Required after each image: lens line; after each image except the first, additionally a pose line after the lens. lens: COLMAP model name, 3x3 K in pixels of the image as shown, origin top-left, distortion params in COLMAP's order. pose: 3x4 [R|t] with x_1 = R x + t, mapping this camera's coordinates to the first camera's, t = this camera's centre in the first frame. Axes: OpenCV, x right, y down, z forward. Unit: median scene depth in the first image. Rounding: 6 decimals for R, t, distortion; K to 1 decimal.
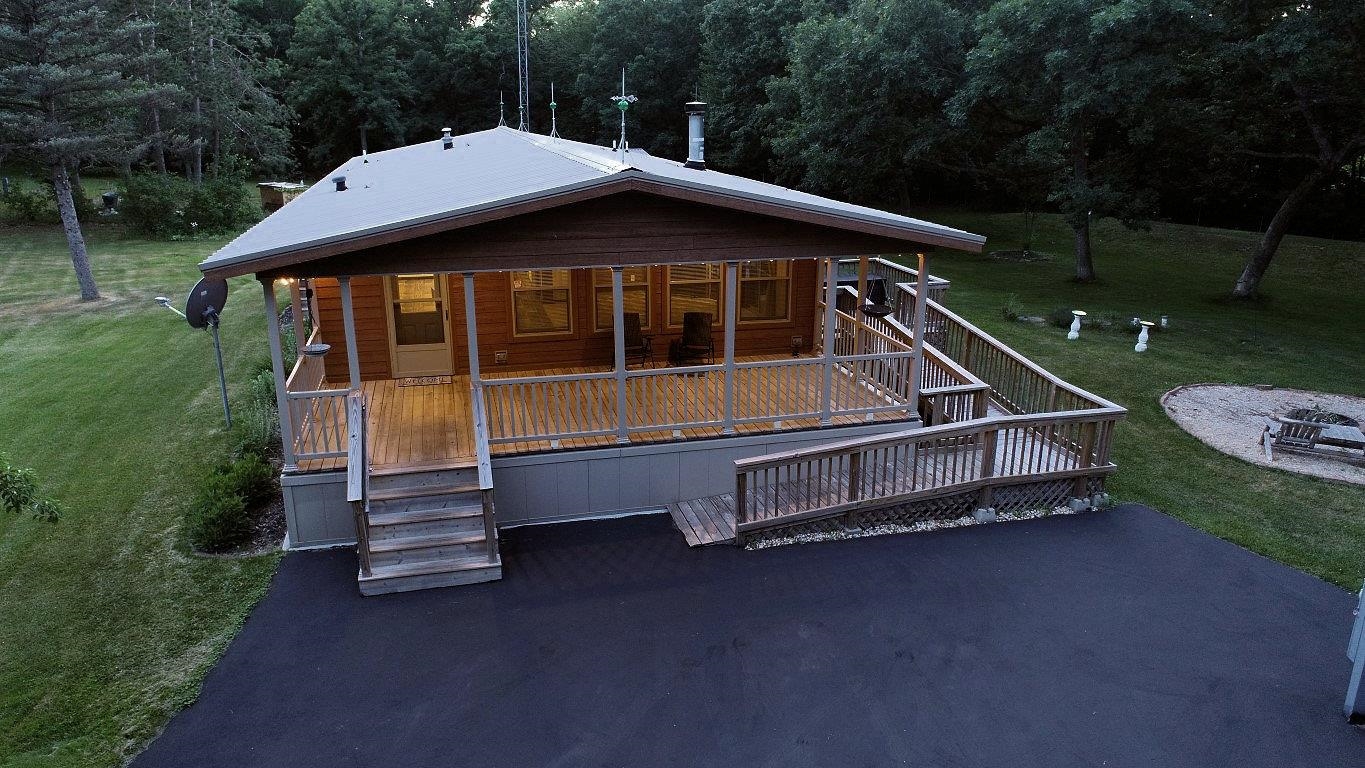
lens RADIAL K [[918.7, 0, 682.5], [0, 918.7, 384.0], [0, 0, 1]] dist [-0.009674, 0.005003]
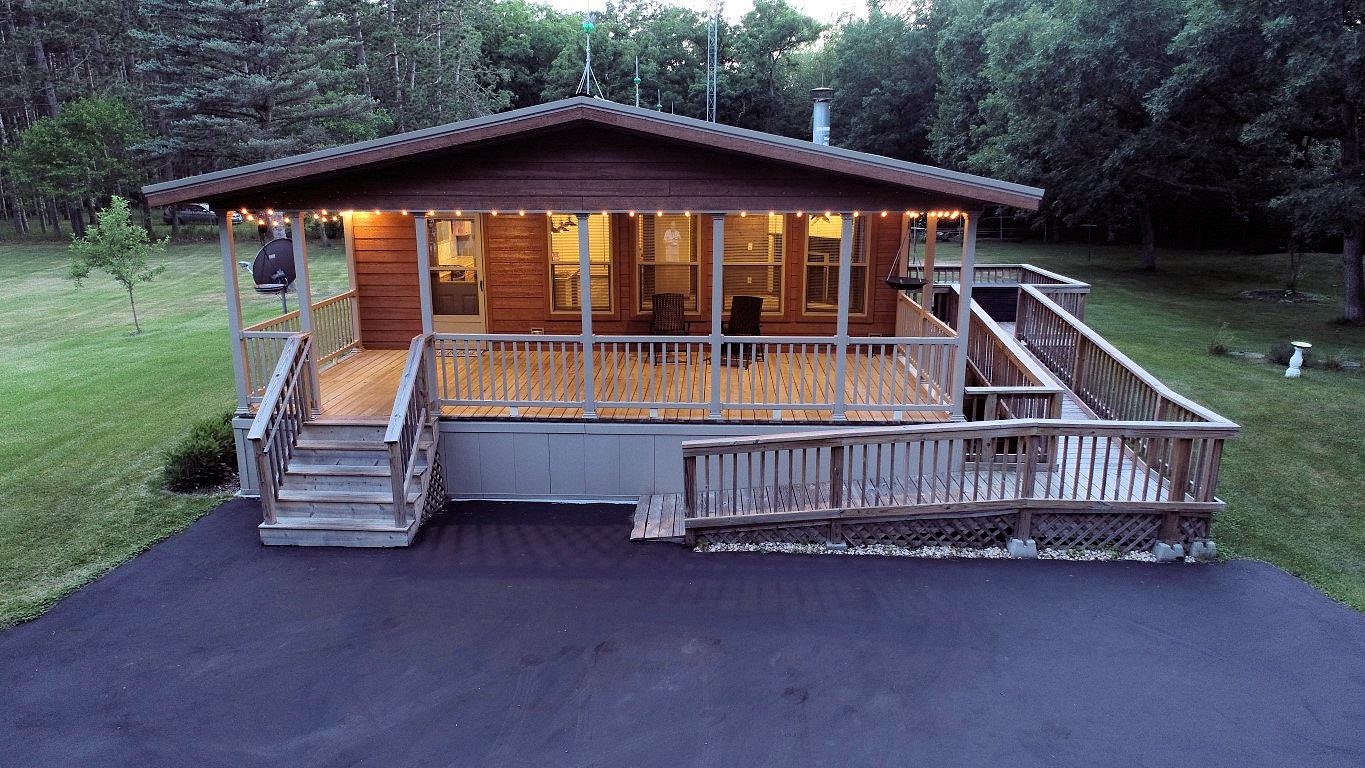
lens RADIAL K [[918.7, 0, 682.5], [0, 918.7, 384.0], [0, 0, 1]] dist [-0.009674, 0.005003]
pose [[0.957698, 0.065504, -0.280222, 0.265639], [-0.081128, 0.995709, -0.044510, 0.063922], [0.276105, 0.065361, 0.958903, 0.179563]]
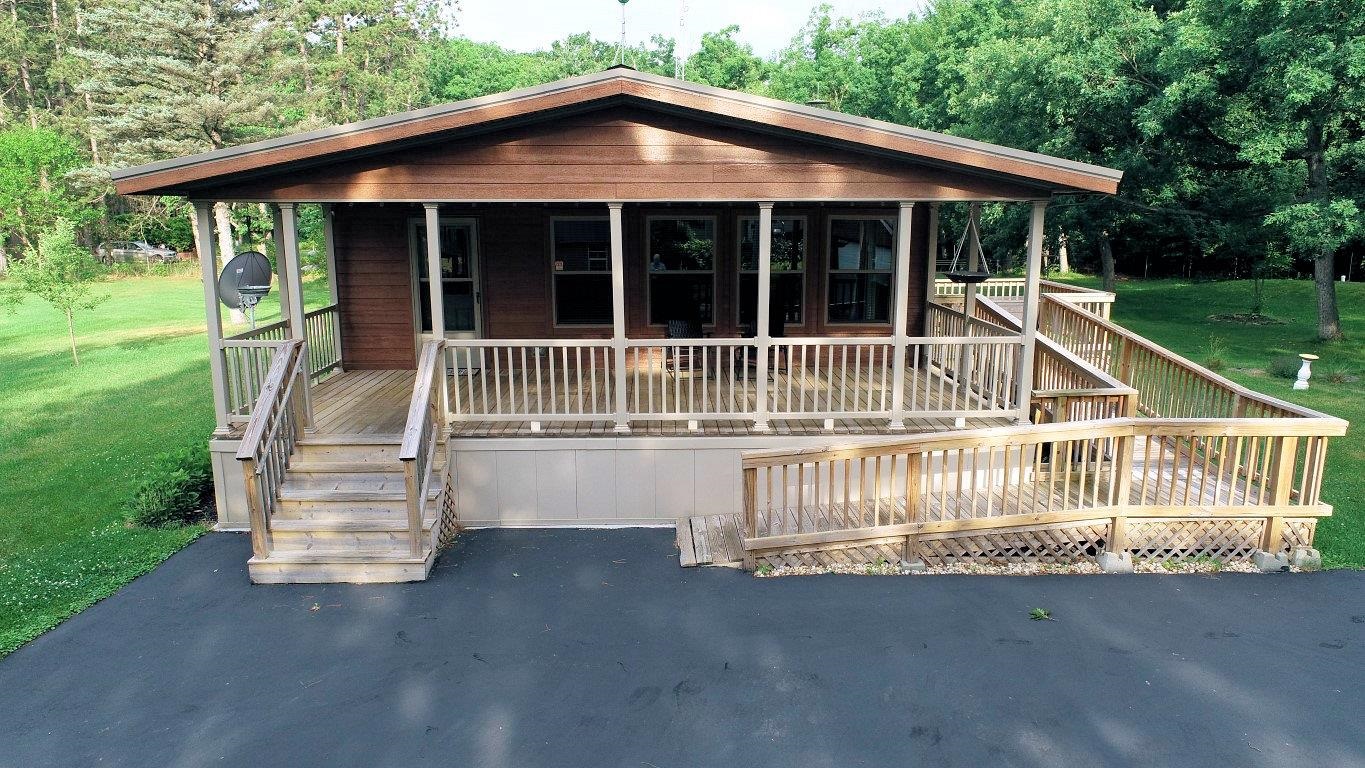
lens RADIAL K [[918.1, 0, 682.5], [0, 918.1, 384.0], [0, 0, 1]] dist [-0.007714, -0.001912]
pose [[0.974299, 0.037749, -0.222072, 0.160013], [-0.060412, 0.993531, -0.096161, 0.096207], [0.217006, 0.107105, 0.970277, 0.243685]]
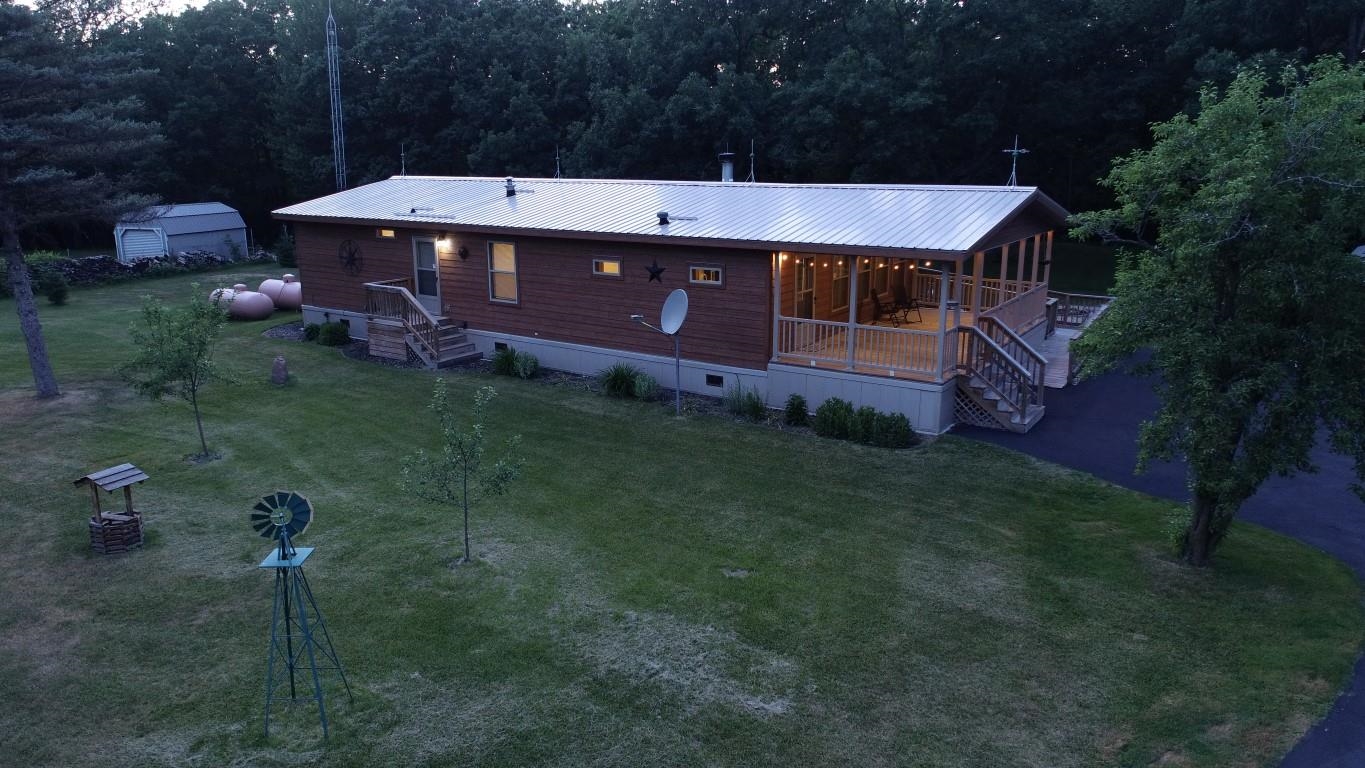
lens RADIAL K [[918.7, 0, 682.5], [0, 918.7, 384.0], [0, 0, 1]] dist [-0.009674, 0.005003]
pose [[0.745944, -0.165852, 0.645027, -1.643126], [0.197804, 0.979967, 0.023222, -0.025396], [-0.635957, 0.110266, 0.763806, 0.064706]]
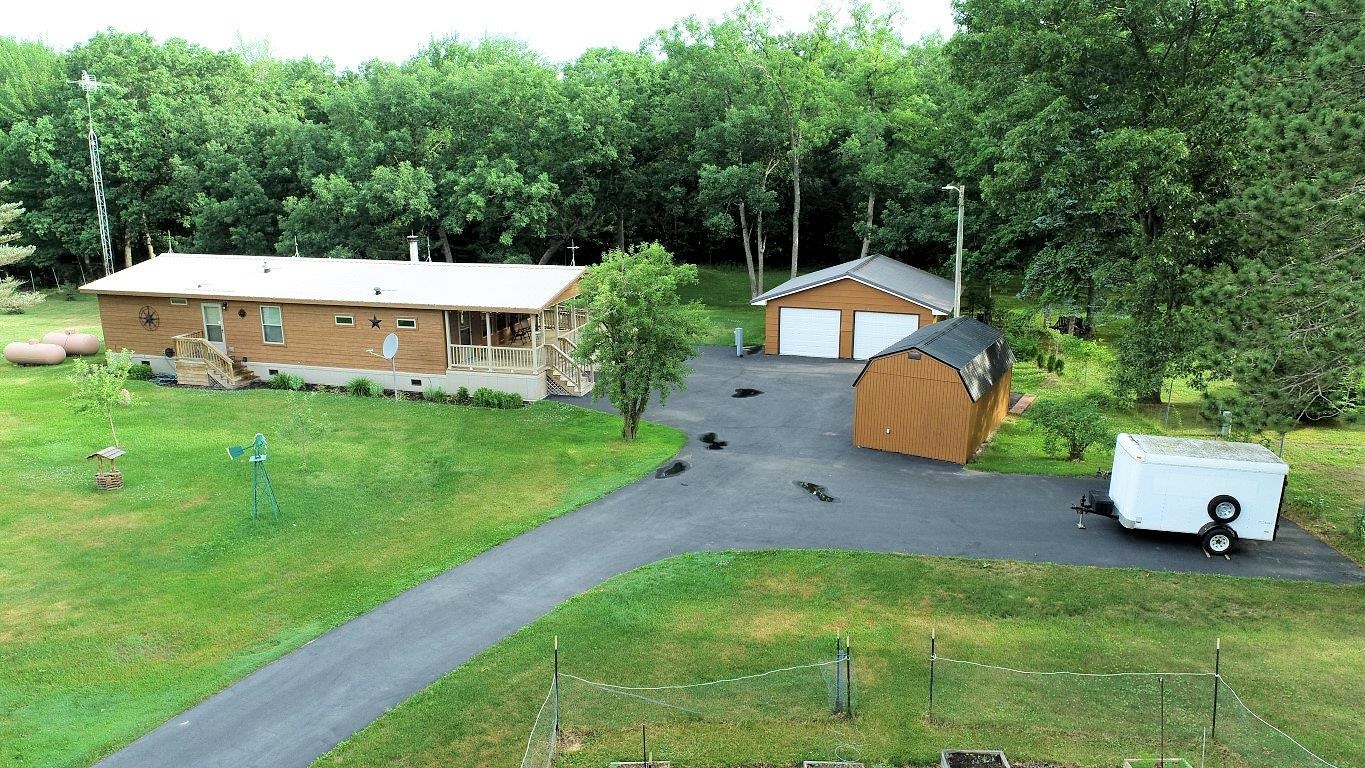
lens RADIAL K [[918.7, 0, 682.5], [0, 918.7, 384.0], [0, 0, 1]] dist [-0.009674, 0.005003]
pose [[0.492195, -0.218670, 0.842572, -2.606720], [0.255778, 0.961536, 0.100129, -0.053719], [-0.832058, 0.166229, 0.529195, -0.990986]]
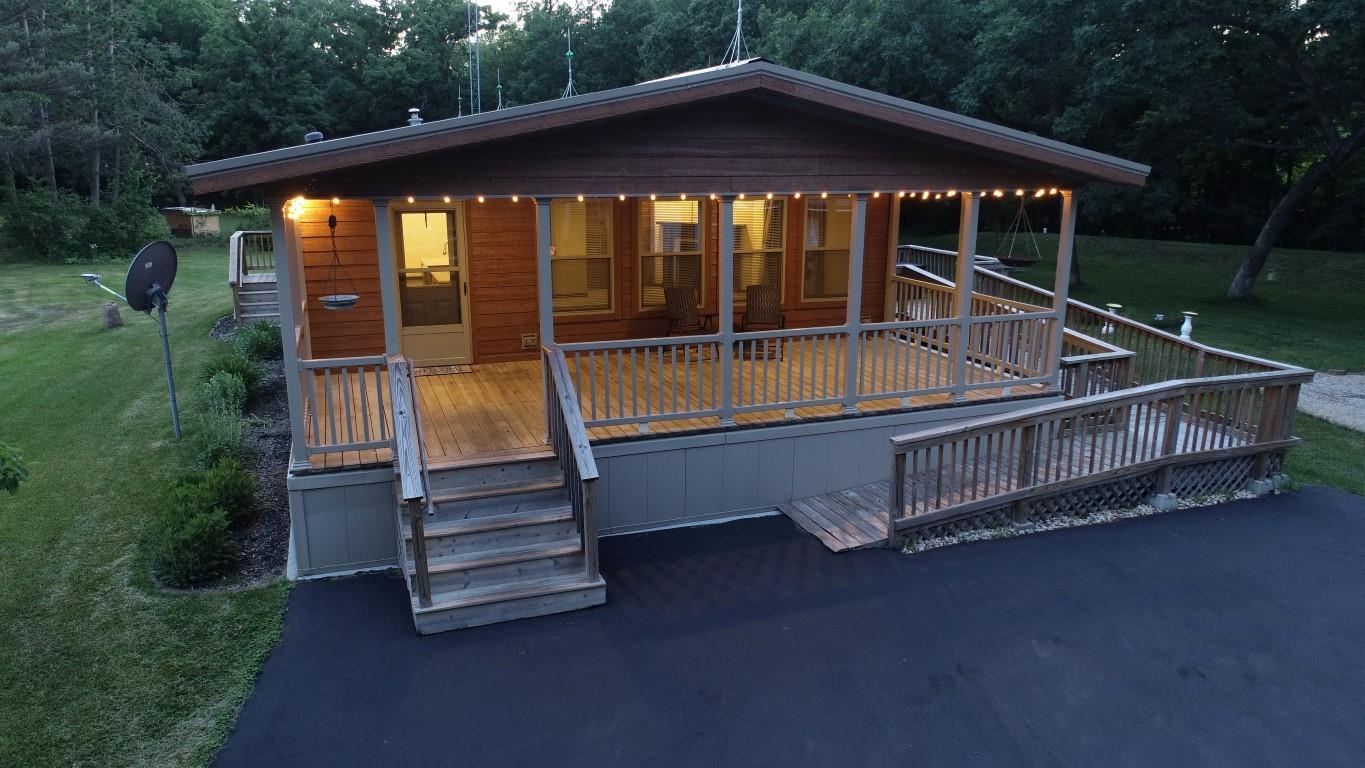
lens RADIAL K [[918.7, 0, 682.5], [0, 918.7, 384.0], [0, 0, 1]] dist [-0.009674, 0.005003]
pose [[0.994787, -0.023722, 0.099182, -0.180497], [0.028785, 0.998338, -0.049931, 0.066474], [-0.097832, 0.052526, 0.993816, 0.222109]]
